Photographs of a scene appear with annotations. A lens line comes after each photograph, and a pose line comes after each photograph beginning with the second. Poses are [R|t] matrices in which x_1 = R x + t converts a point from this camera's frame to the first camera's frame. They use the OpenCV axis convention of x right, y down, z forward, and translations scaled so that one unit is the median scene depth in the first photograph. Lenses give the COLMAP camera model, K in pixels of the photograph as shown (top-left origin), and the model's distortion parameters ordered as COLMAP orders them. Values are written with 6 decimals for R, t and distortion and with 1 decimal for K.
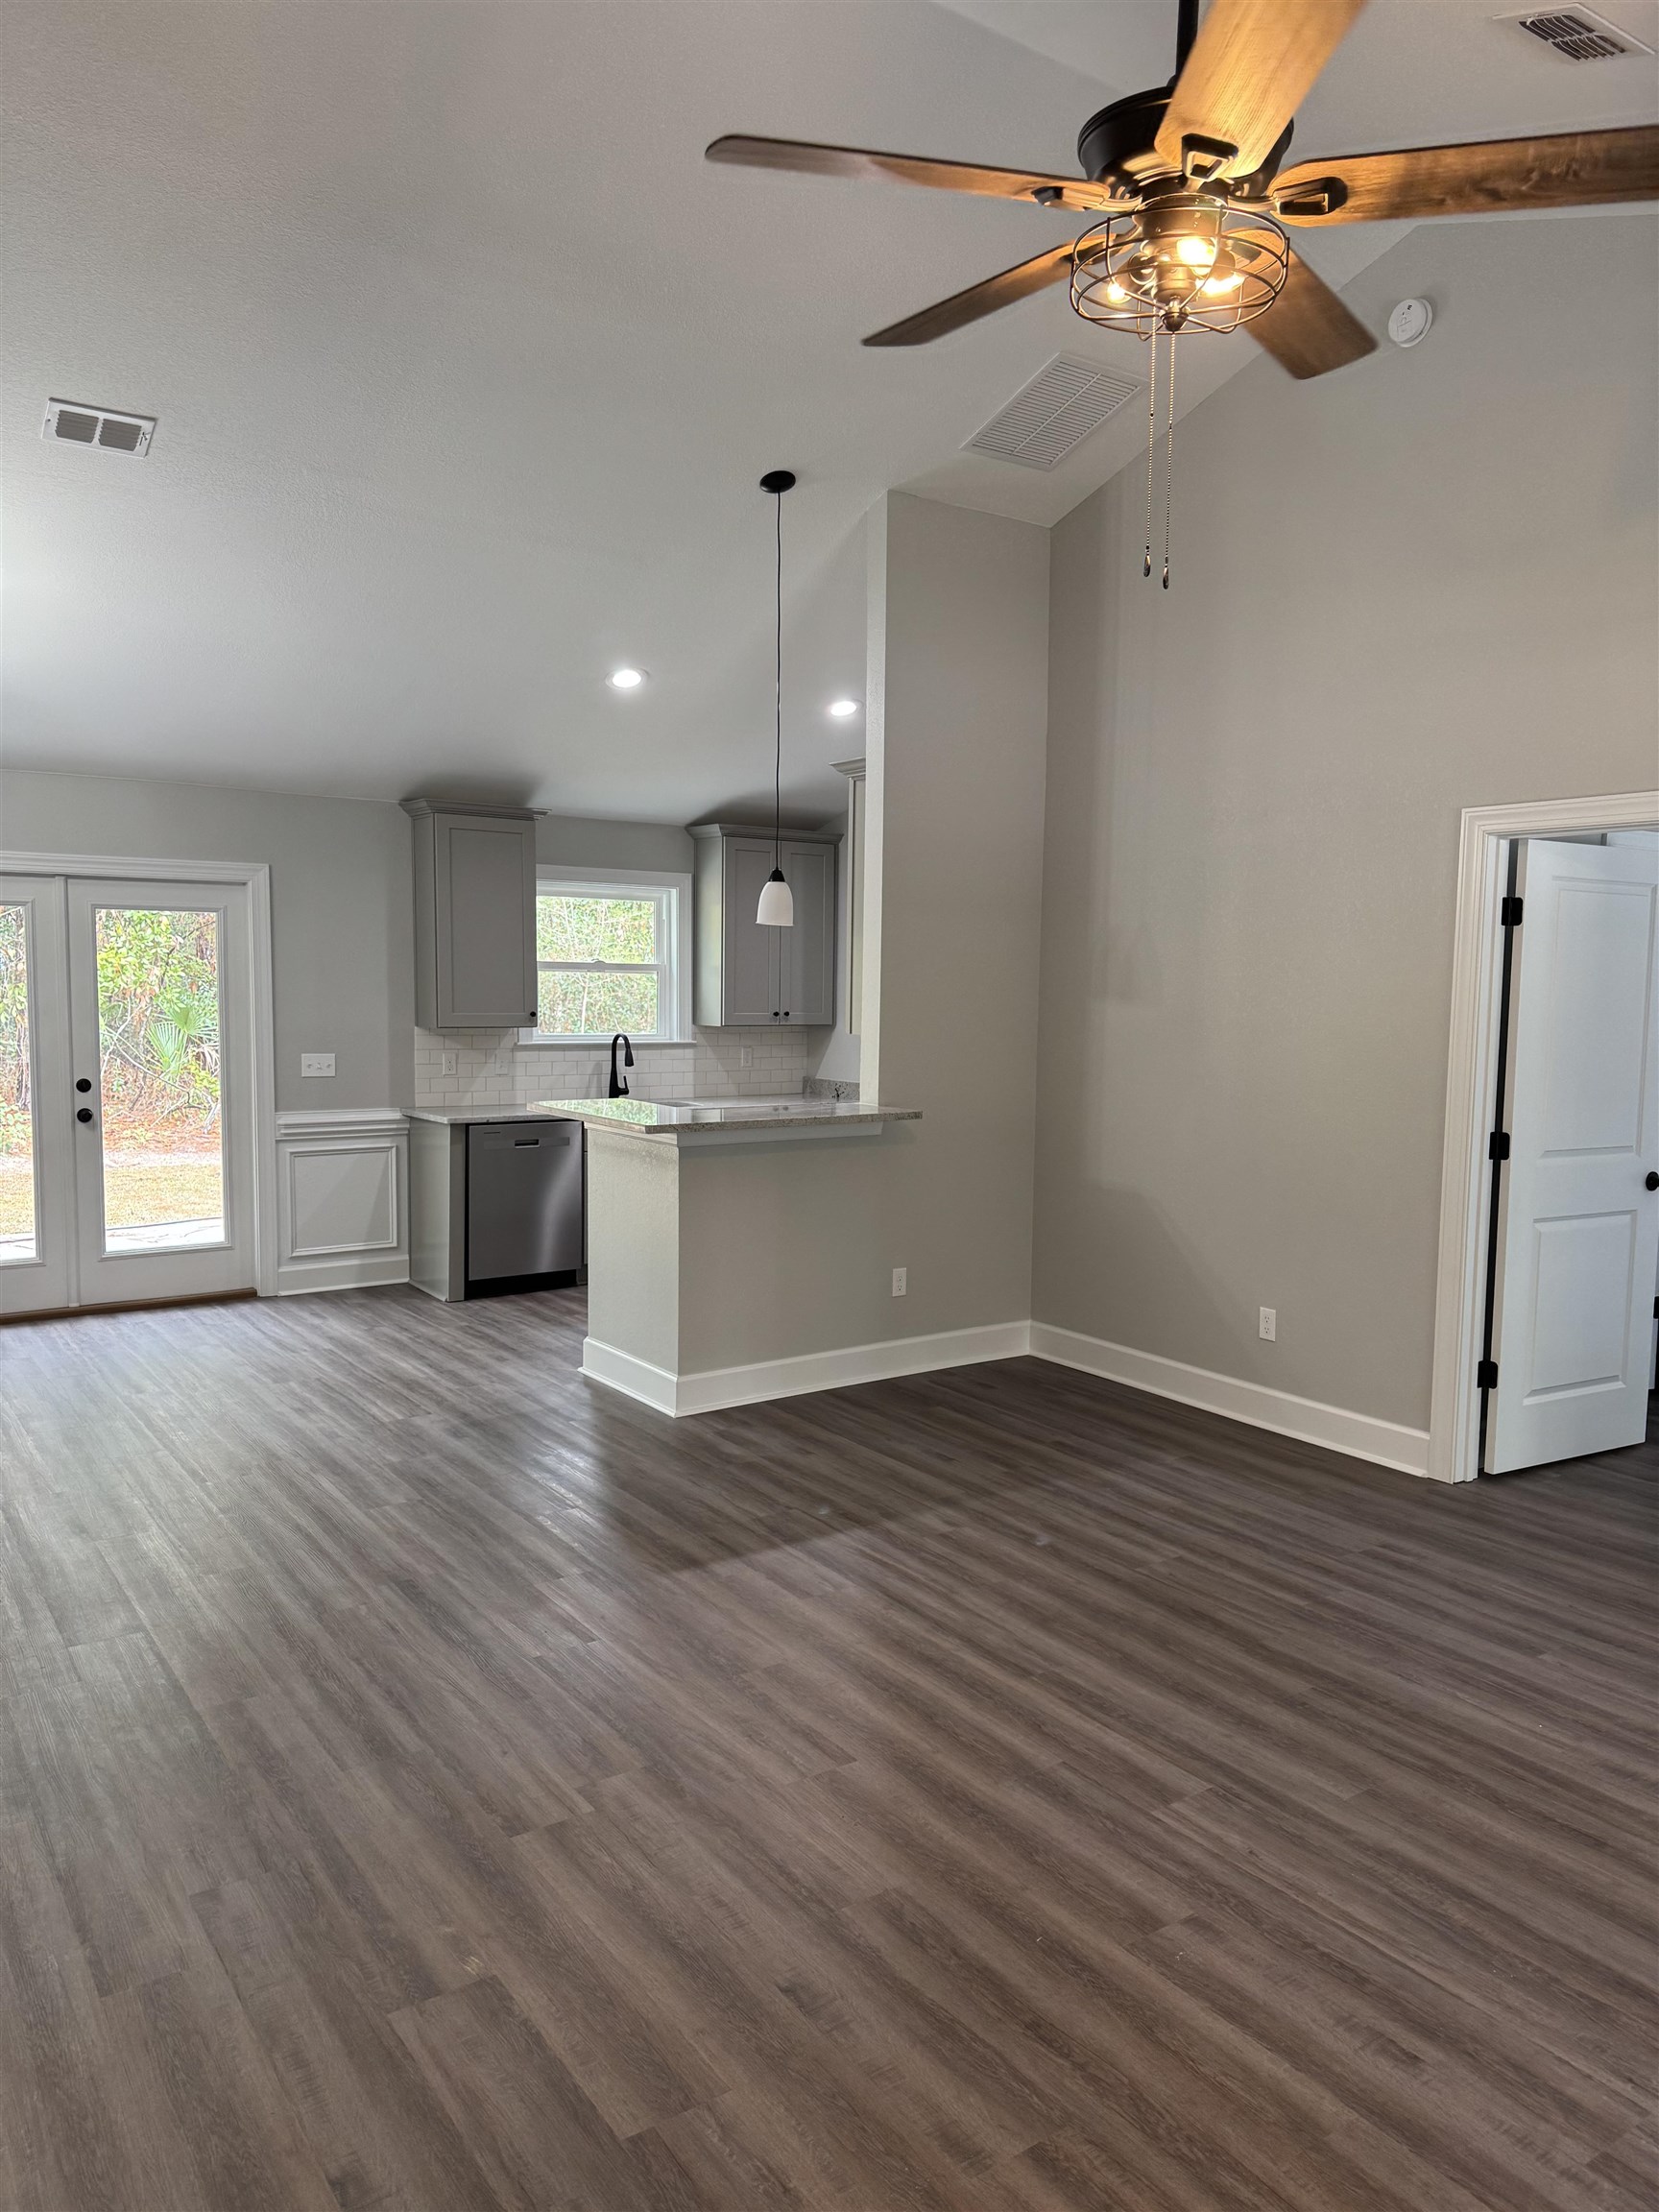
lens RADIAL K [[1584.6, 0, 845.6], [0, 1584.6, 1114.7], [0, 0, 1]] dist [0.108450, -0.117726]
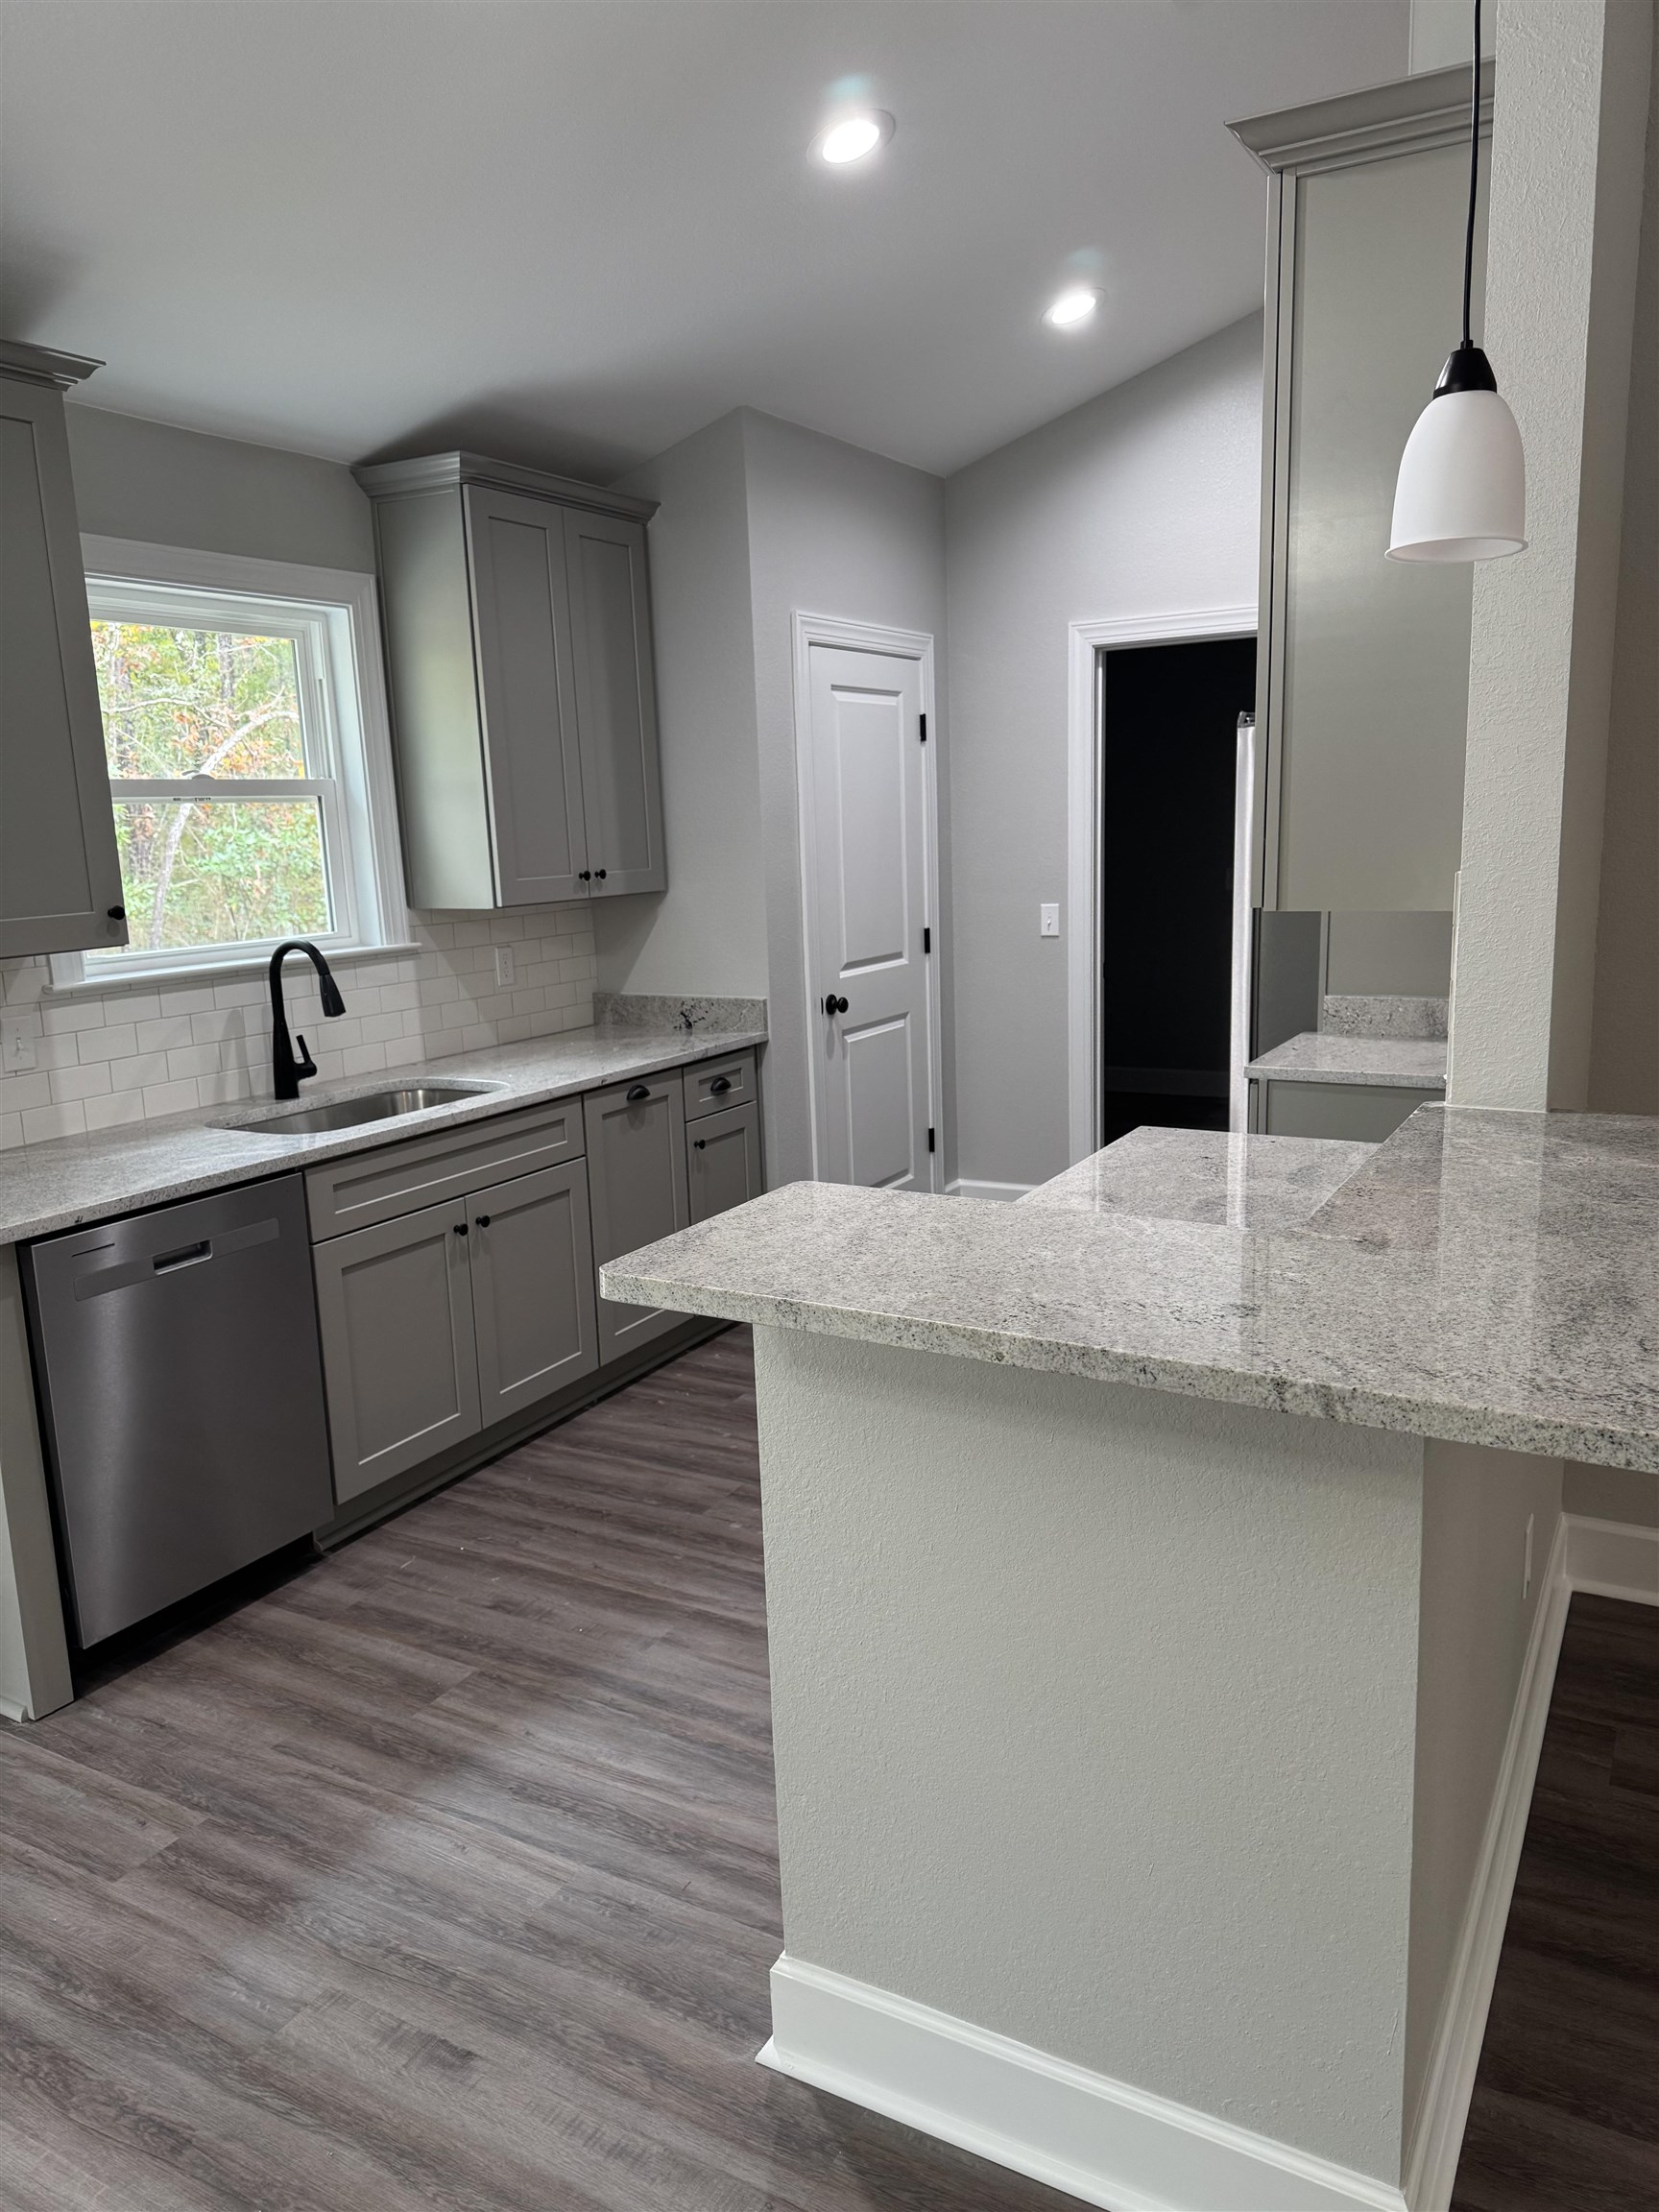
lens RADIAL K [[1584.6, 0, 845.6], [0, 1584.6, 1114.7], [0, 0, 1]] dist [0.108450, -0.117726]
pose [[0.901838, -0.123214, 0.414134, -0.399137], [0.082035, 0.989872, 0.115865, -0.088127], [-0.424215, -0.070518, 0.902812, 1.103511]]
